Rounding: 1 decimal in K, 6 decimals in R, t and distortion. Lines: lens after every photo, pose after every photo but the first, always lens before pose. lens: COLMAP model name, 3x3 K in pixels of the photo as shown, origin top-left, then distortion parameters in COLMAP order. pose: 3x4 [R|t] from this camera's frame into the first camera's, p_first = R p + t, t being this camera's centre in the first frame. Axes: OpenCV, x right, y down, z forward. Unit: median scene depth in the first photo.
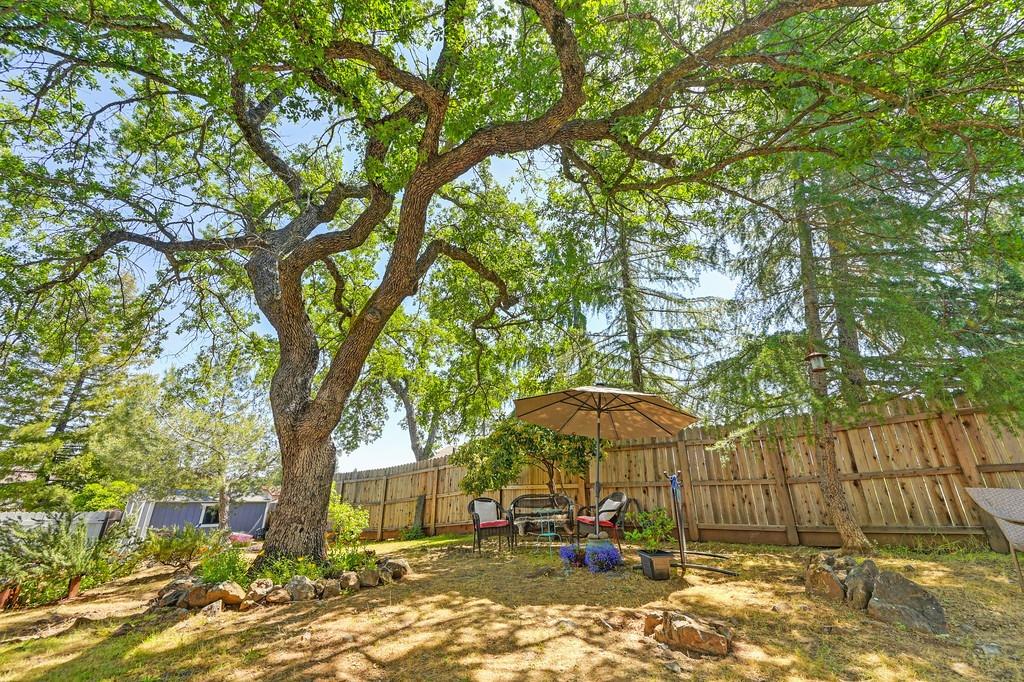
lens RADIAL K [[411.3, 0, 512.0], [0, 411.3, 341.0], [0, 0, 1]] dist [0.000173, -0.000023]
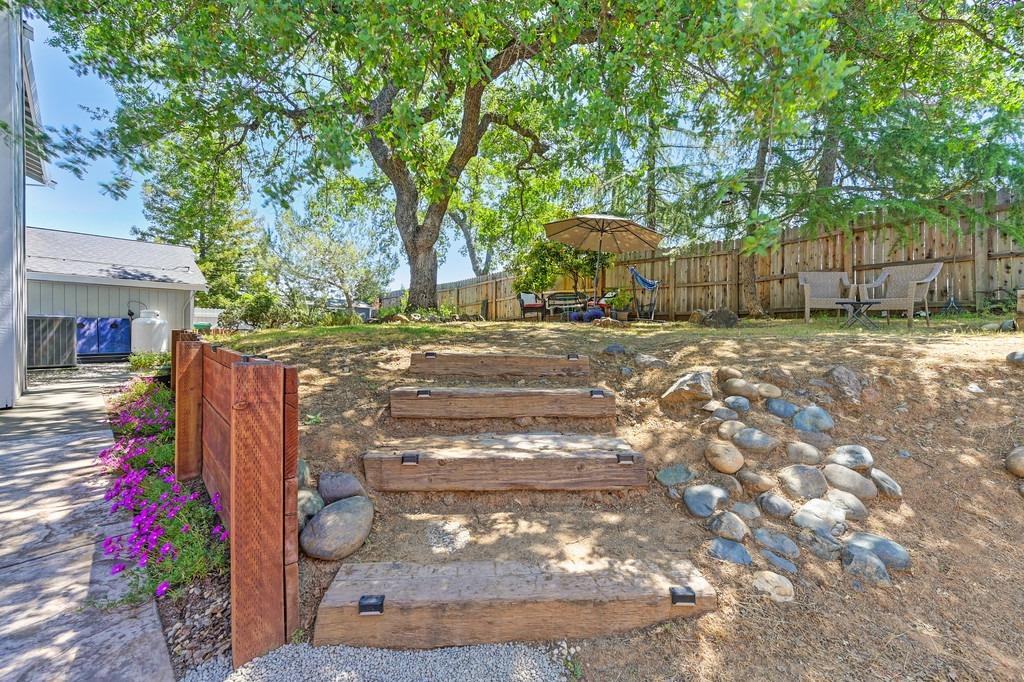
lens RADIAL K [[403.5, 0, 531.1], [0, 403.5, 335.0], [0, 0, 1]] dist [0.001453, 0.000084]
pose [[0.996883, 0.010126, -0.078242, 0.056154], [0.020718, 0.923321, 0.383469, -0.037212], [0.076126, -0.383895, 0.920233, -0.376682]]
